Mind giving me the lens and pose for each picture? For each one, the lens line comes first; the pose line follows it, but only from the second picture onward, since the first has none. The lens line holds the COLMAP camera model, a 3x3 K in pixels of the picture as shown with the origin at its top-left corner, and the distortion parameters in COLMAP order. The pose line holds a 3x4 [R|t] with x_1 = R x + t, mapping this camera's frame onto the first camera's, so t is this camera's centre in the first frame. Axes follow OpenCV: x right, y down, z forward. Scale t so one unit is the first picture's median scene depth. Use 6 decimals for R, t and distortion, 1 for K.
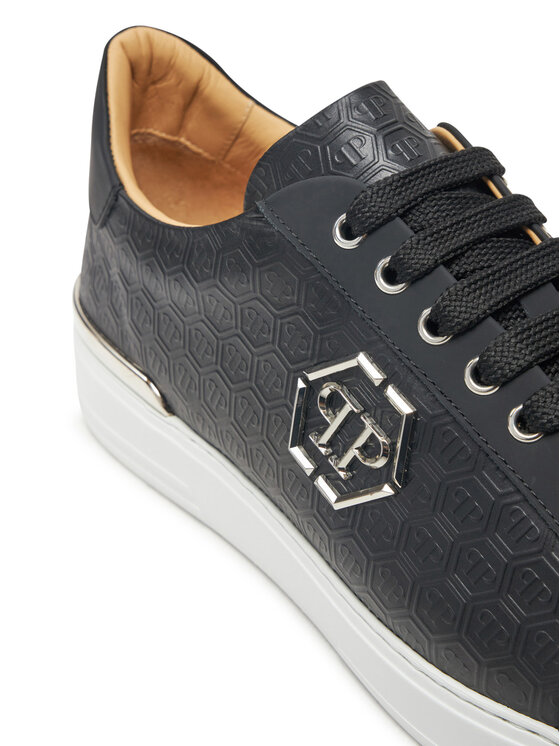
lens RADIAL K [[1549.1, 0, 280.2], [0, 1549.1, 373.0], [0, 0, 1]] dist [-0.081511, 0.000000]
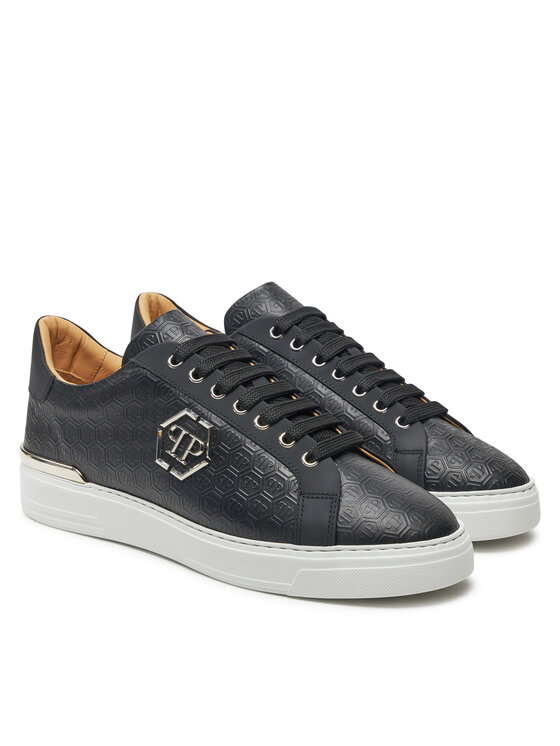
lens RADIAL K [[1401.9, 0, 279.8], [0, 1401.9, 372.9], [0, 0, 1]] dist [-0.004074, 0.000000]
pose [[0.970631, -0.053586, 0.234531, -0.288436], [0.134782, 0.928639, -0.345635, 0.653791], [-0.199273, 0.367095, 0.908588, -0.902270]]
